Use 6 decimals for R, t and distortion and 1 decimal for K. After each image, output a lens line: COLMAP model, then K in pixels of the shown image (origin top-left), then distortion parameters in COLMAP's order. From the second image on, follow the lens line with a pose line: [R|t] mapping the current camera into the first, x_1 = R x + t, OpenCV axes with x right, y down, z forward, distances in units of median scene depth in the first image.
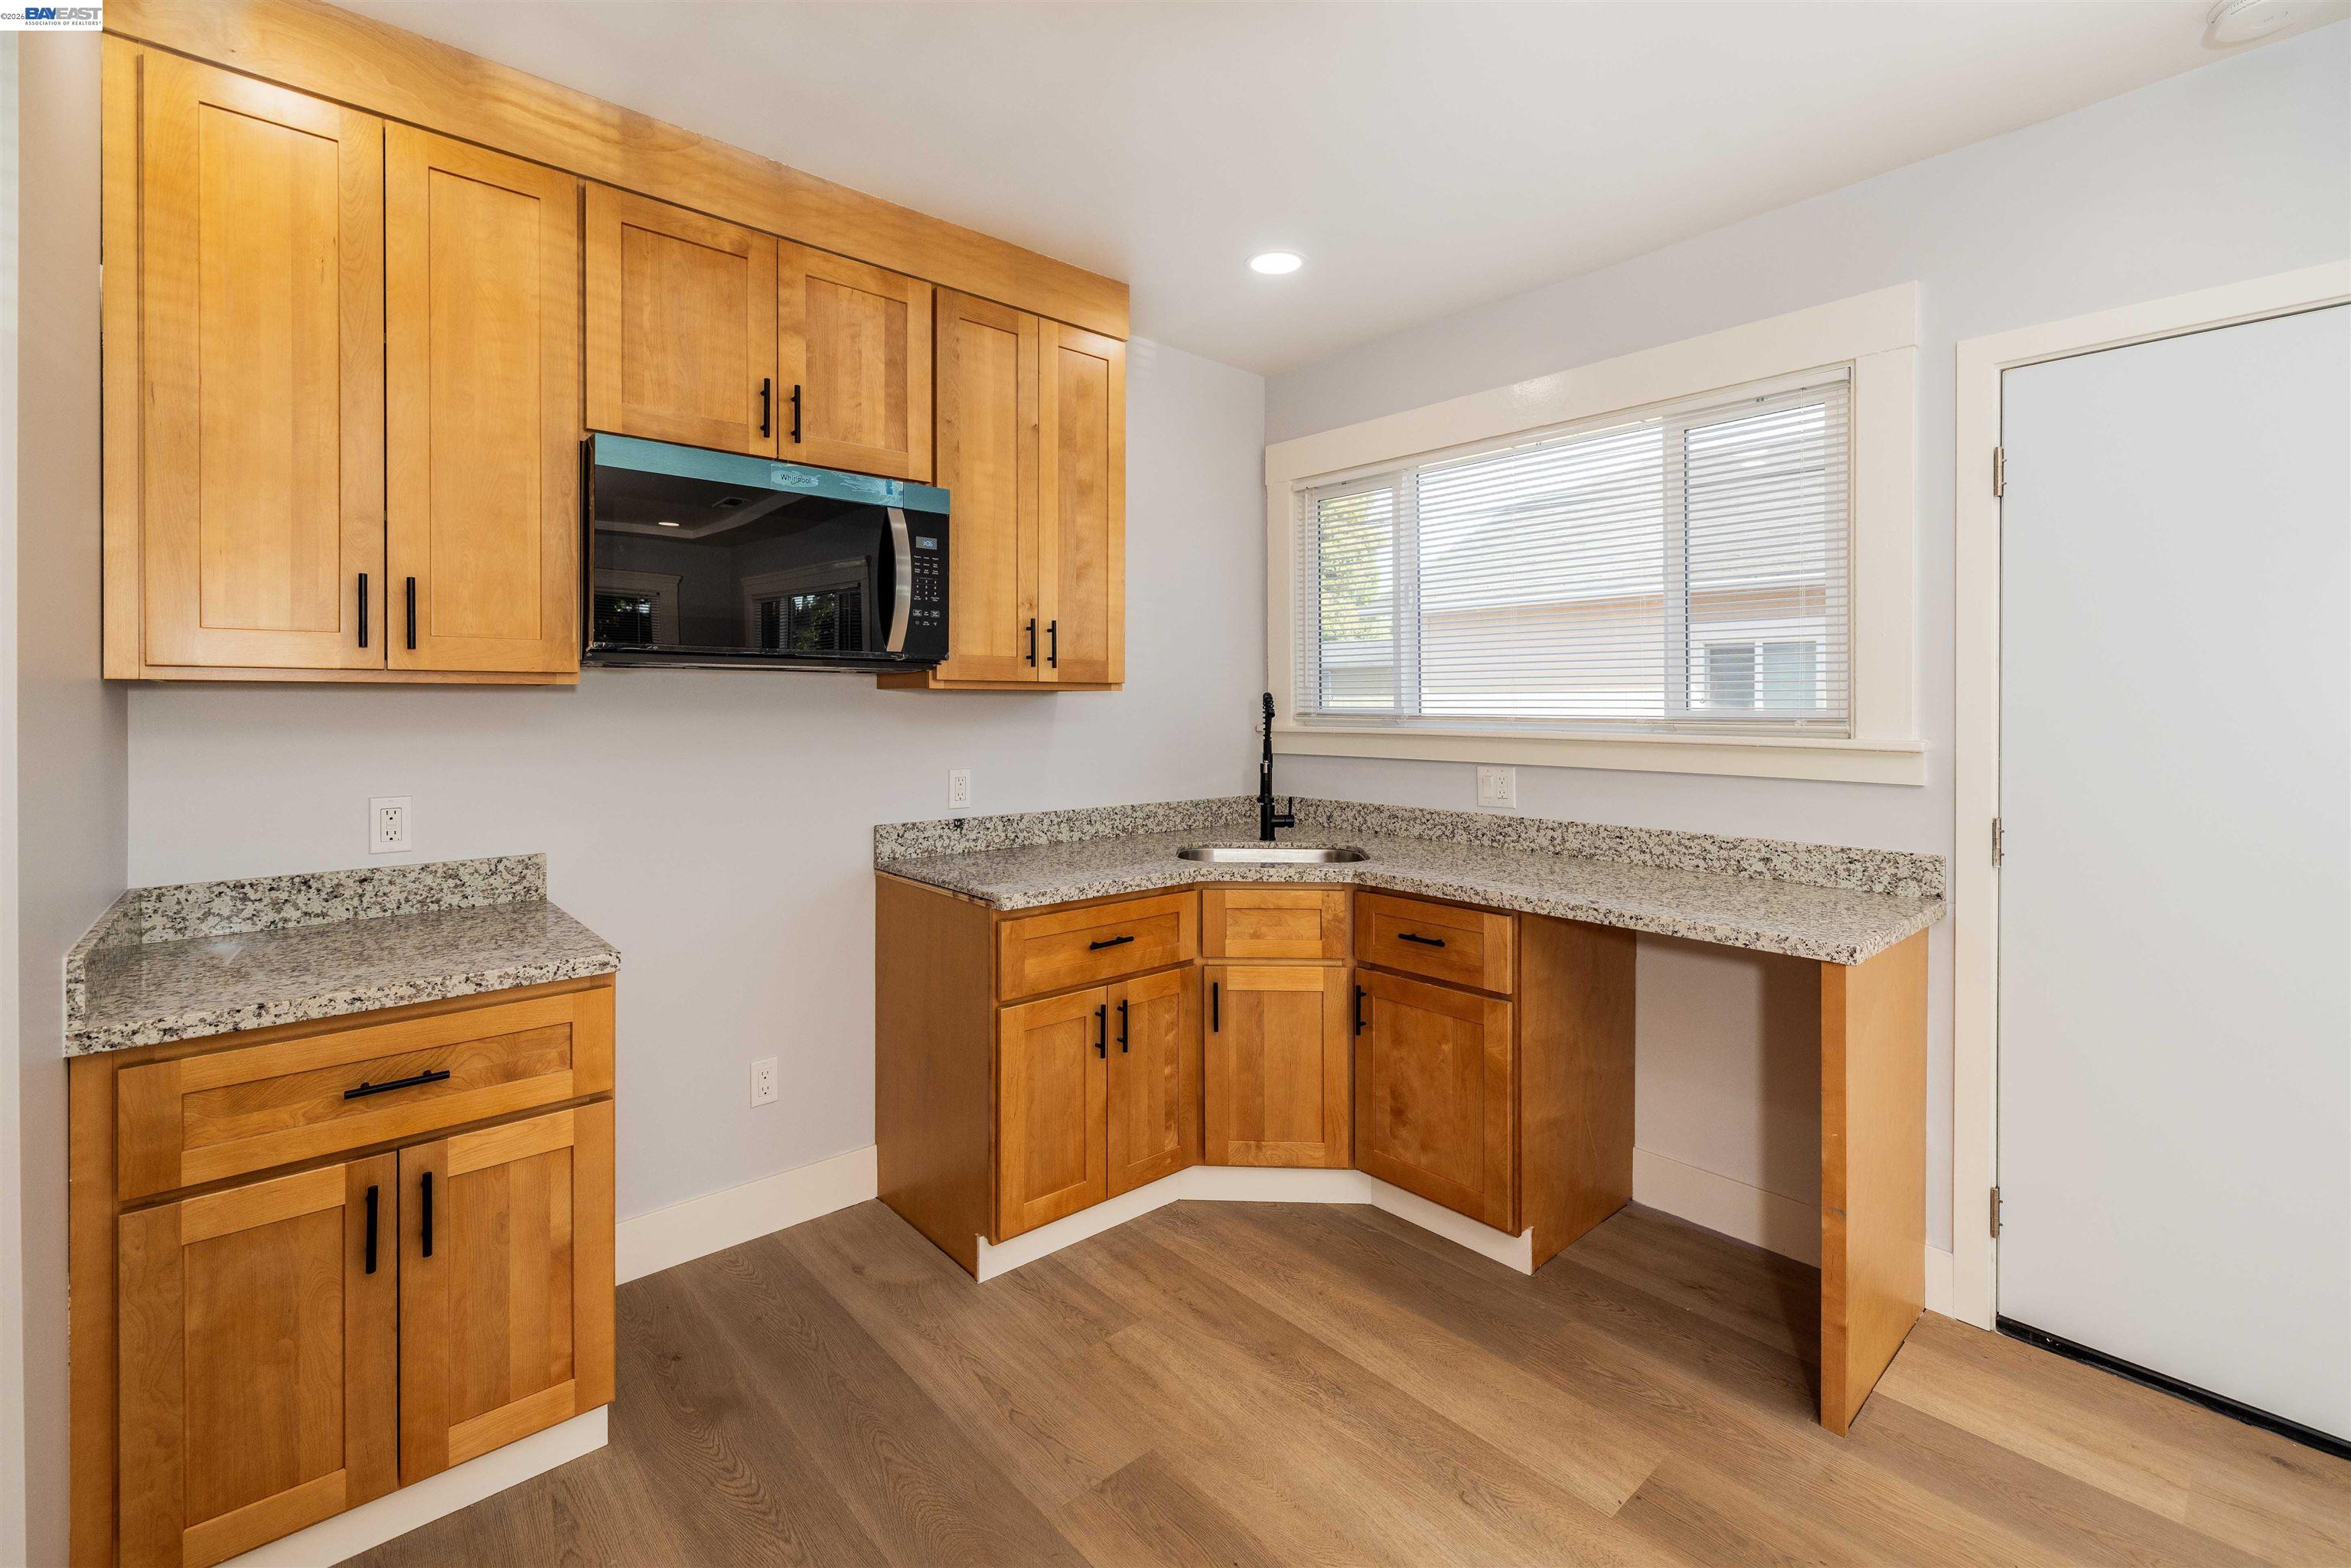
lens RADIAL K [[991.2, 0, 1169.7], [0, 991.2, 699.7], [0, 0, 1]] dist [0.002913, 0.000076]
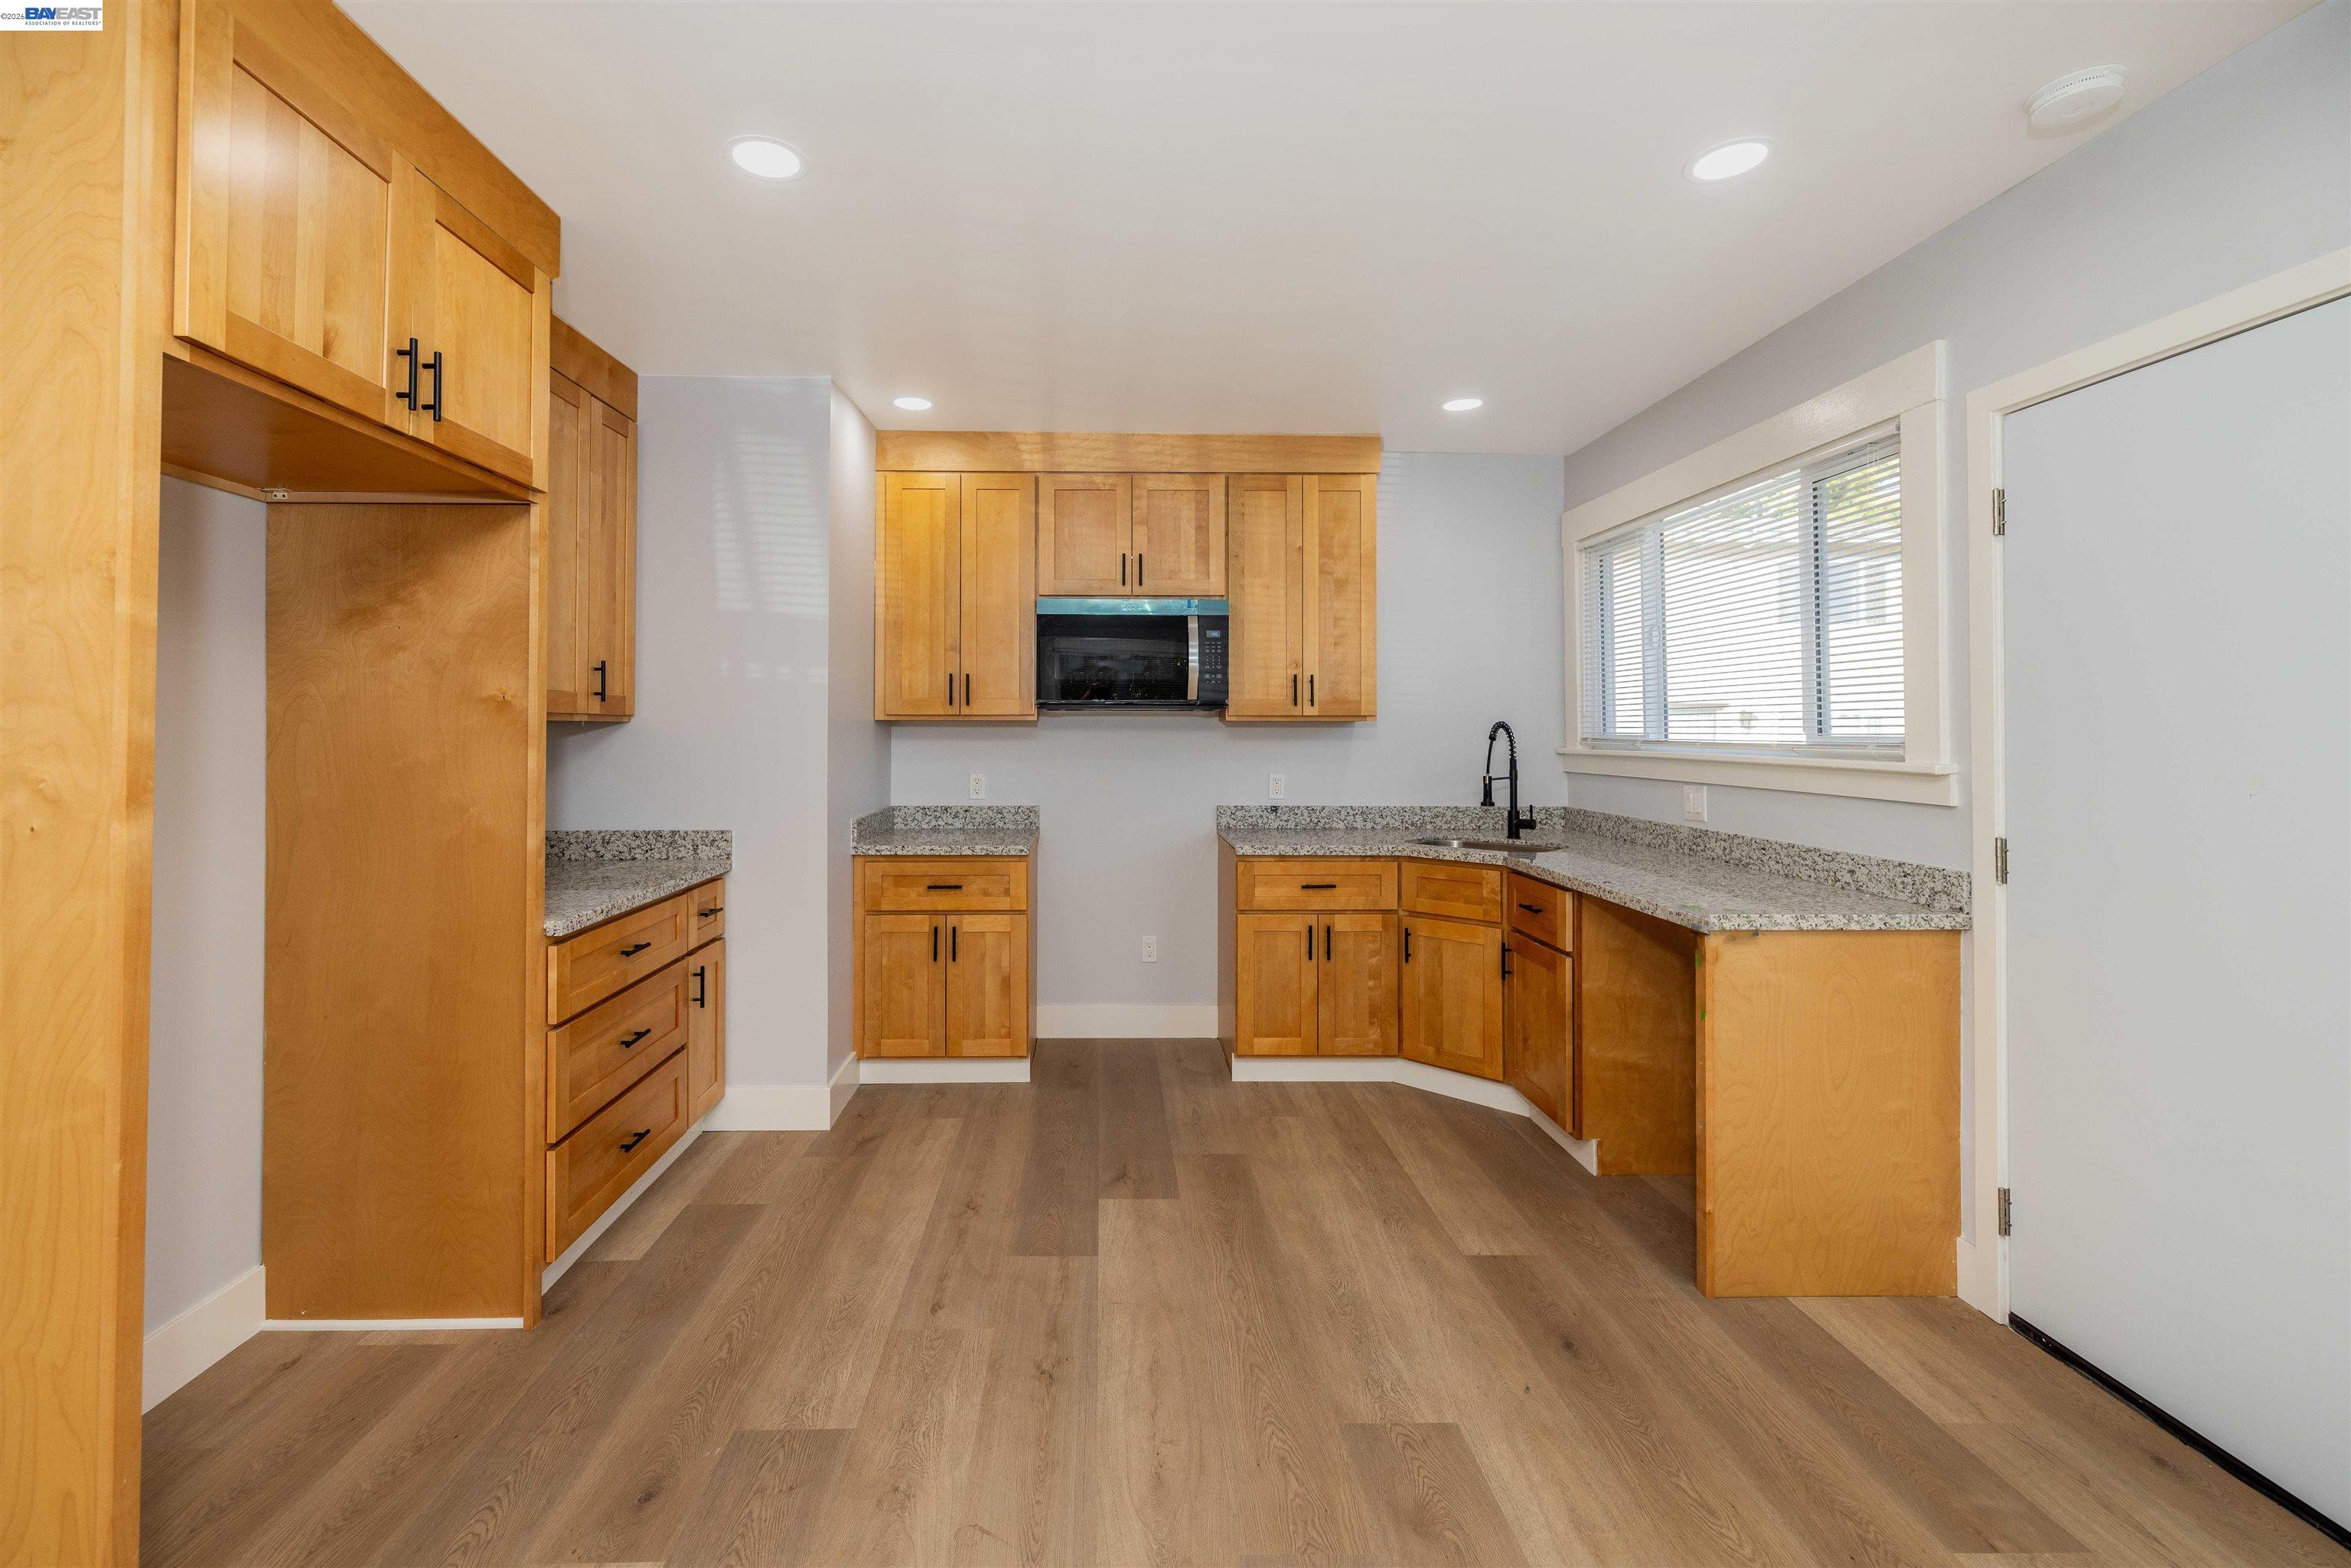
lens RADIAL K [[991.2, 0, 1169.7], [0, 991.2, 699.7], [0, 0, 1]] dist [0.002913, 0.000076]
pose [[0.784016, -0.018997, -0.620449, 0.730268], [0.002203, 0.999610, -0.027822, -0.000651], [0.620736, 0.020446, 0.783753, -0.354819]]
